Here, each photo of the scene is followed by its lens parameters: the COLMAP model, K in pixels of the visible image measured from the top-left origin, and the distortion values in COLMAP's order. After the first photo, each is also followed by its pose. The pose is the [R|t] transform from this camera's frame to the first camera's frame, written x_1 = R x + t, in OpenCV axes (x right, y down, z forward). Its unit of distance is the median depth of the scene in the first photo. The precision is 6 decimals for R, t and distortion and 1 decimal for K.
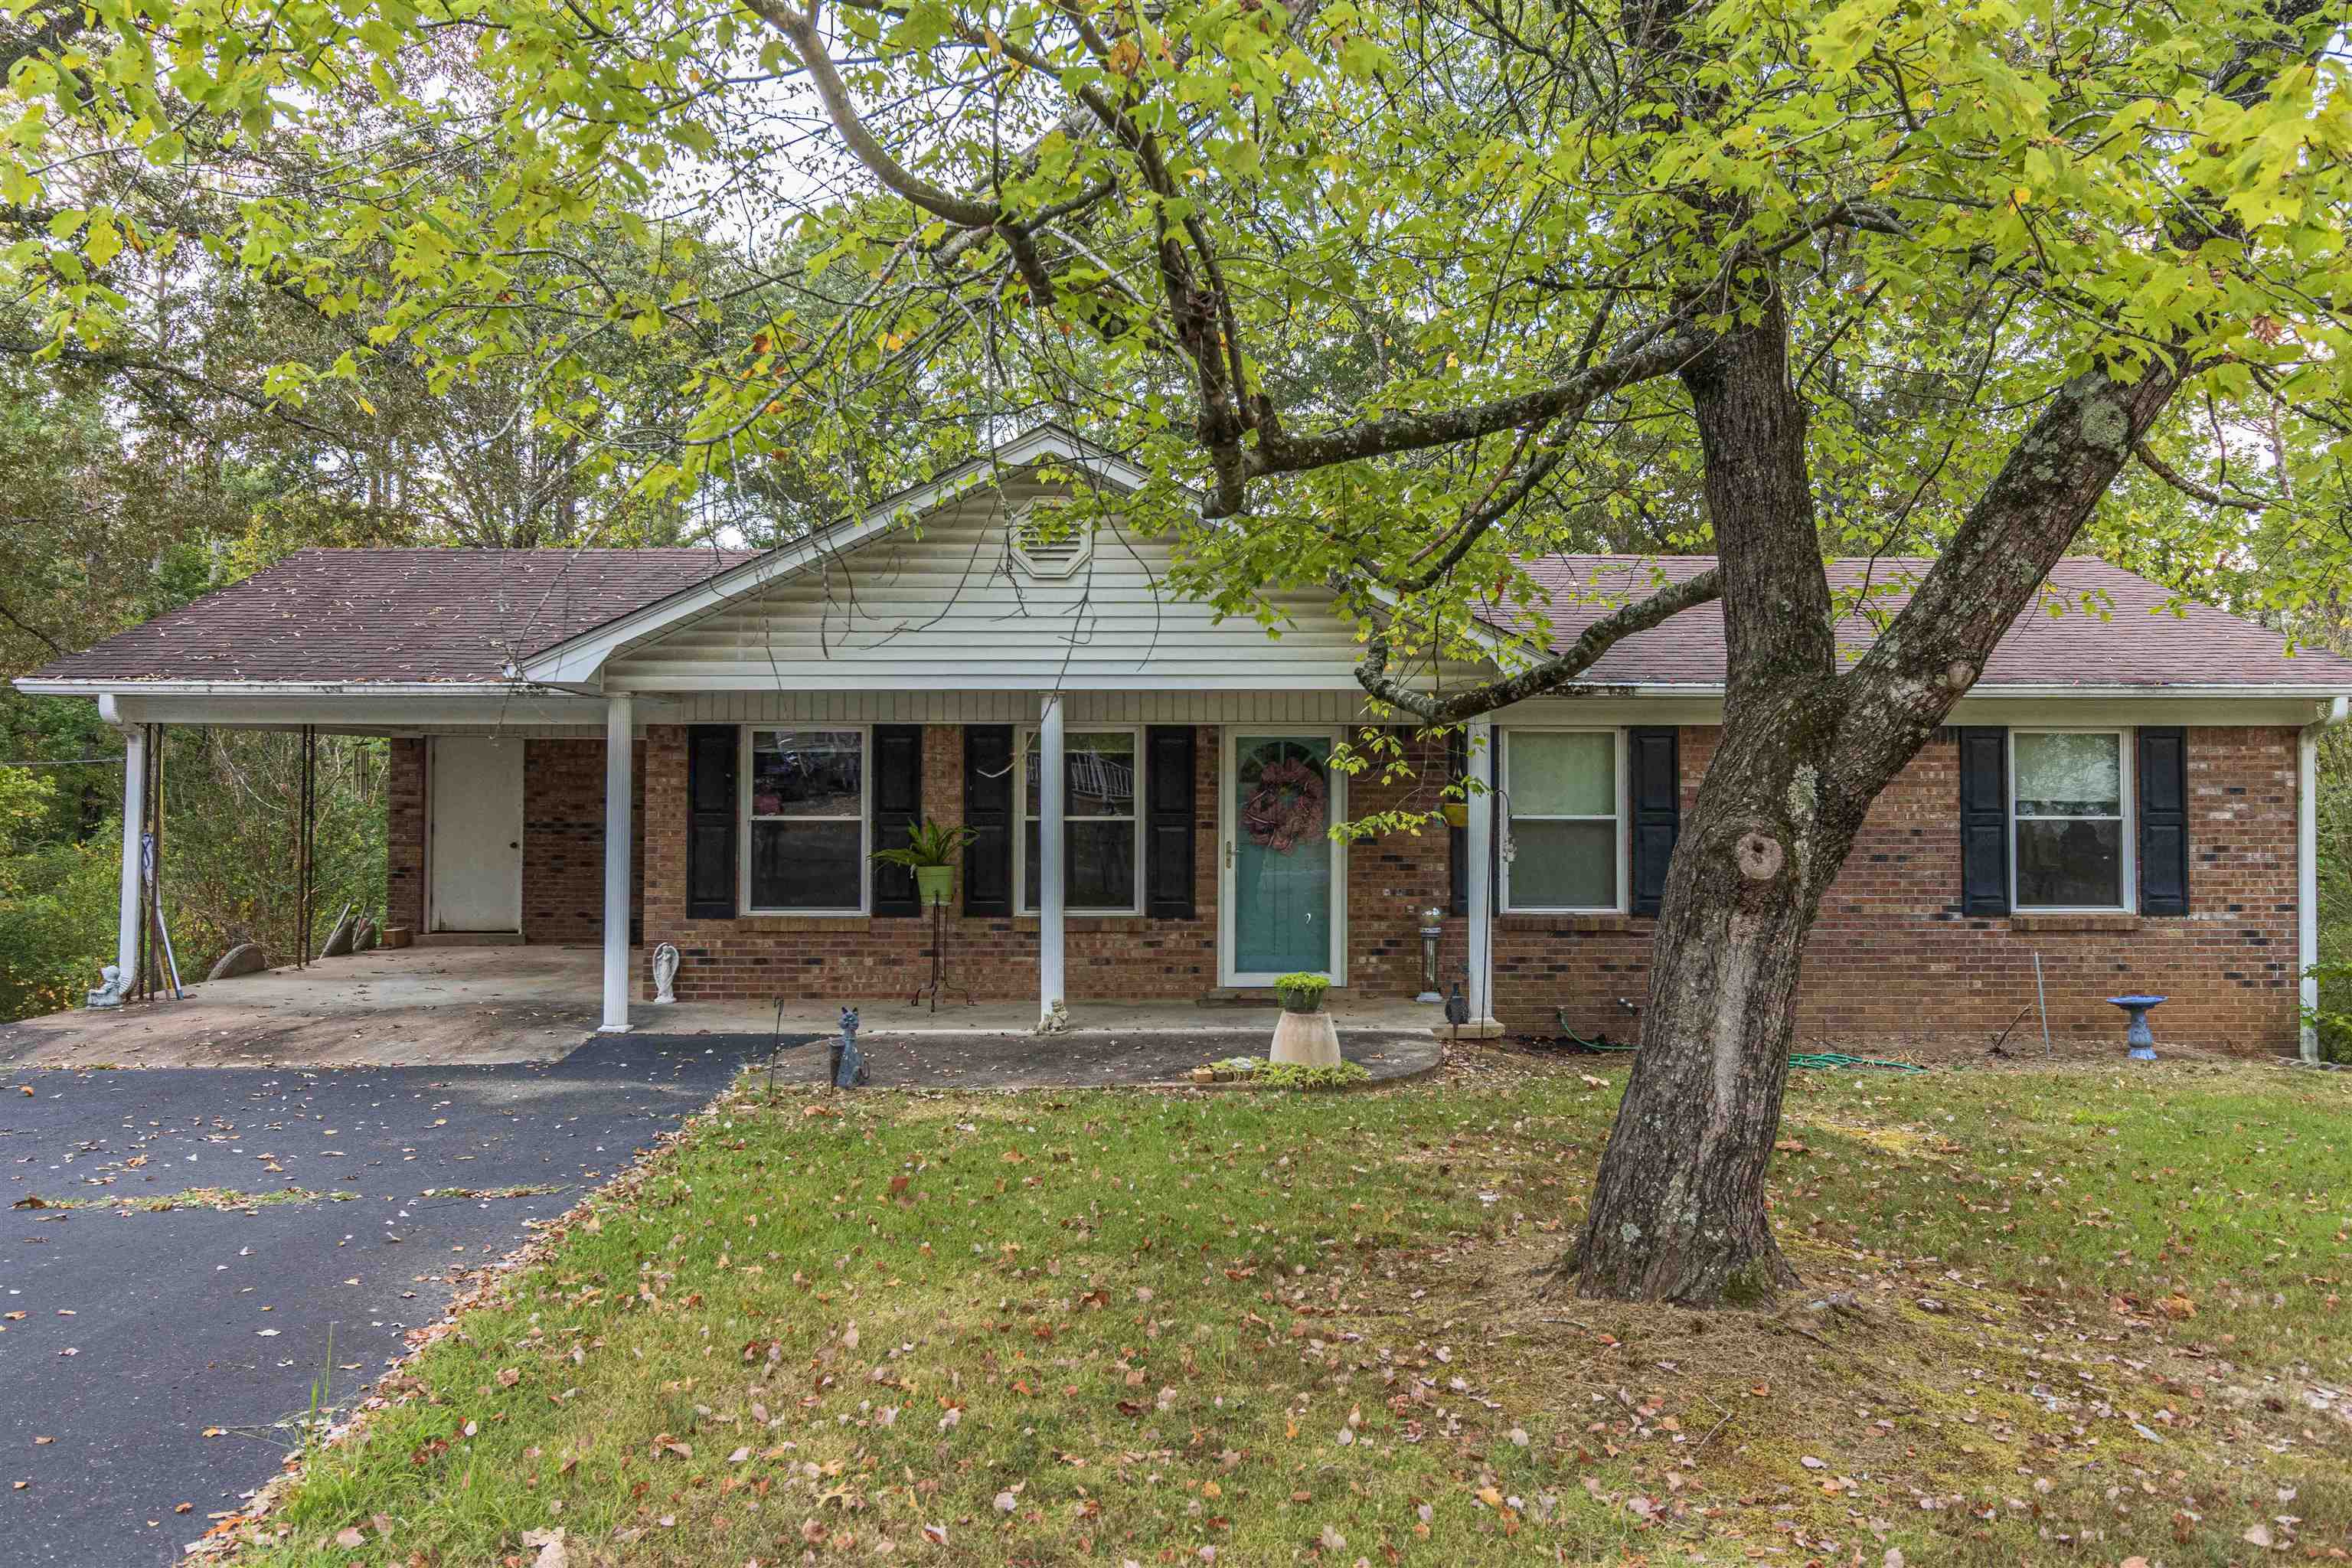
lens RADIAL K [[1412.3, 0, 1175.4], [0, 1412.3, 856.6], [0, 0, 1]] dist [0.001660, -0.000068]
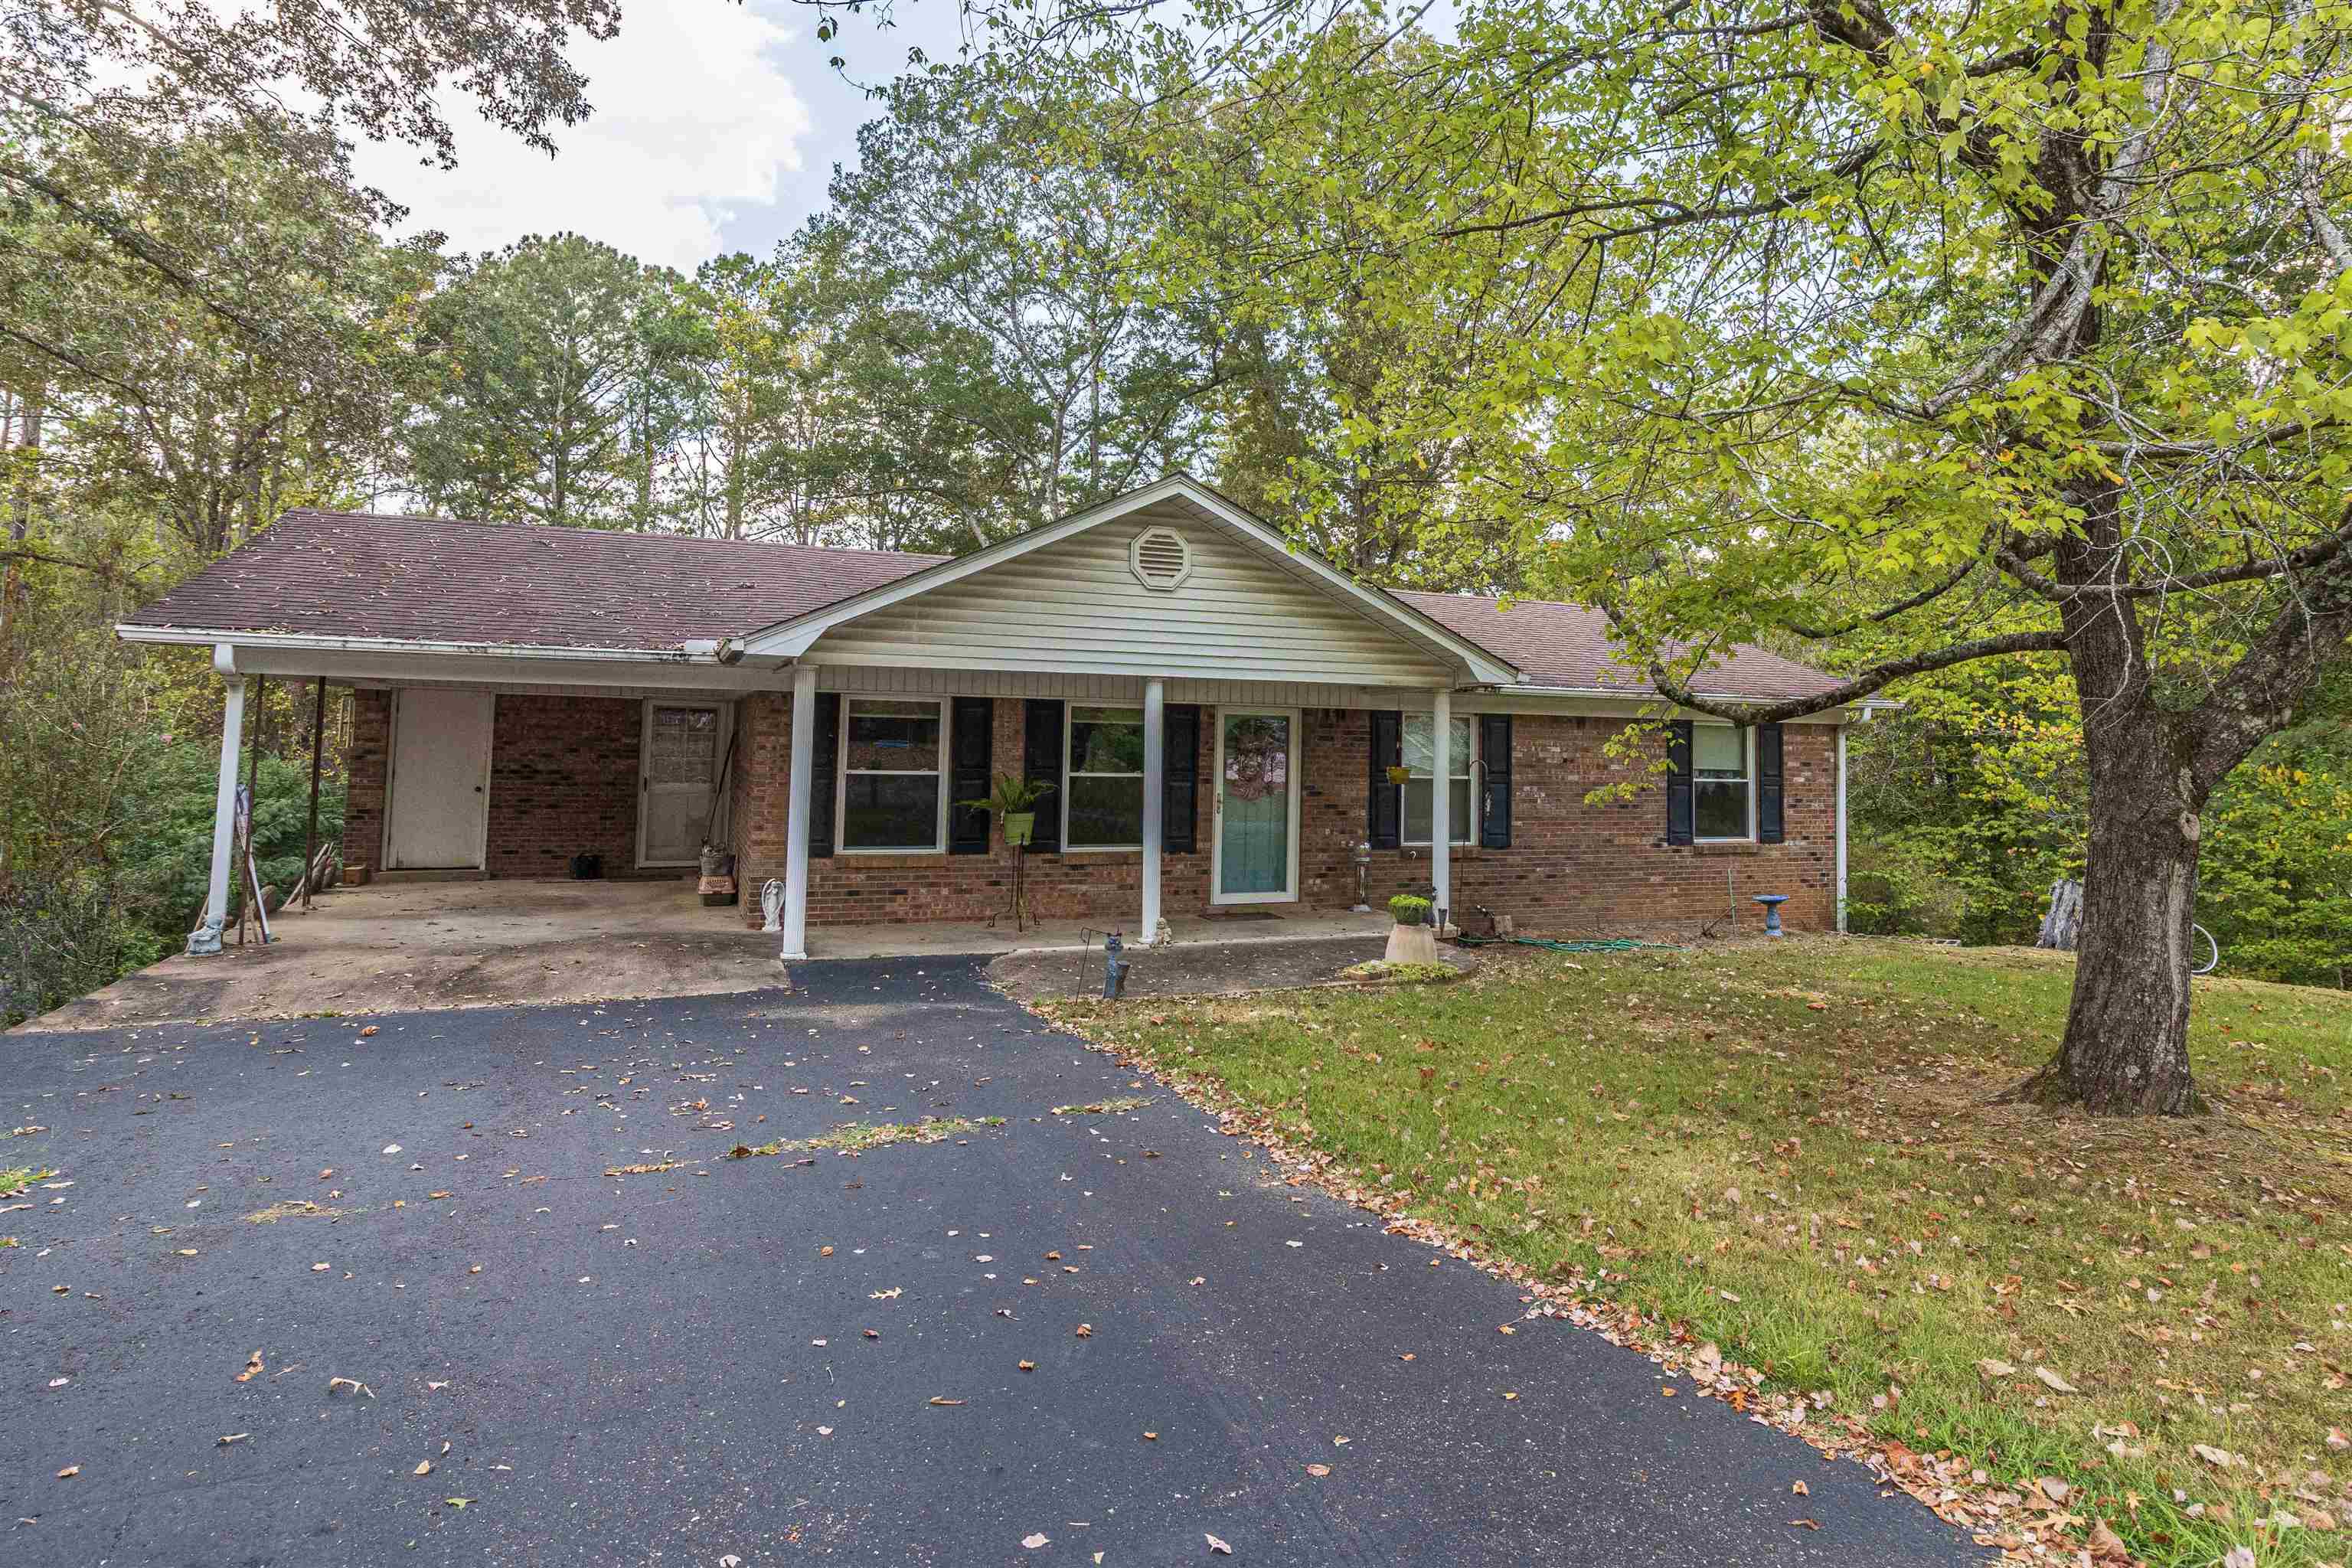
lens RADIAL K [[1080.9, 0, 1175.8], [0, 1080.9, 759.6], [0, 0, 1]] dist [-0.001669, 0.002812]
pose [[0.954925, 0.014083, 0.296514, -0.305555], [-0.004377, 0.999433, -0.033372, -0.008583], [-0.296816, 0.030570, 0.954445, 0.052702]]
